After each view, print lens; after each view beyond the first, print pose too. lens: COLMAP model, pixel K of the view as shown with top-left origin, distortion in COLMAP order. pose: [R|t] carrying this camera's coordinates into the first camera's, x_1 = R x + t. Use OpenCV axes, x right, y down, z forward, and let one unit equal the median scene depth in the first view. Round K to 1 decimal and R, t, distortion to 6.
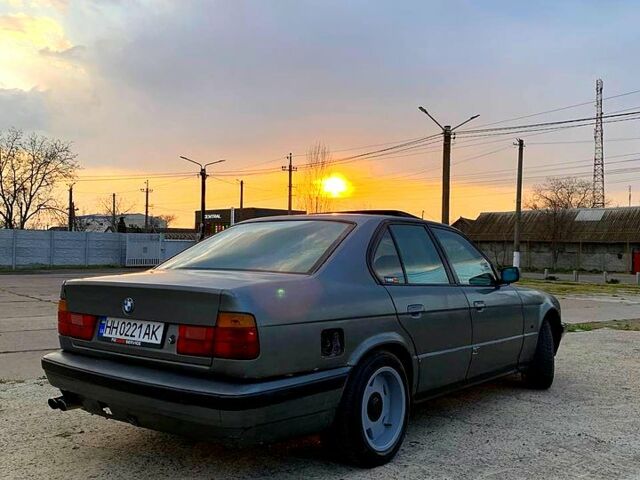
lens RADIAL K [[658.9, 0, 320.8], [0, 658.9, 221.9], [0, 0, 1]] dist [0.128278, -0.298913]
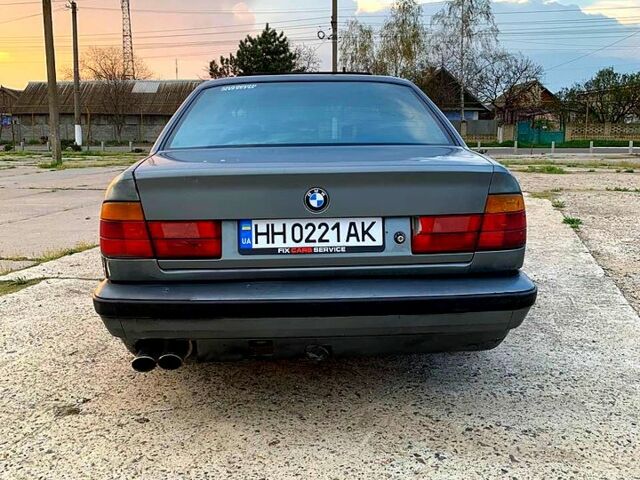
lens RADIAL K [[658.9, 0, 320.8], [0, 658.9, 221.9], [0, 0, 1]] dist [0.128278, -0.298913]
pose [[0.764491, -0.112763, 0.634695, -0.725940], [-0.008578, 0.982715, 0.184927, 0.020950], [-0.644577, -0.146819, 0.750310, 0.472803]]
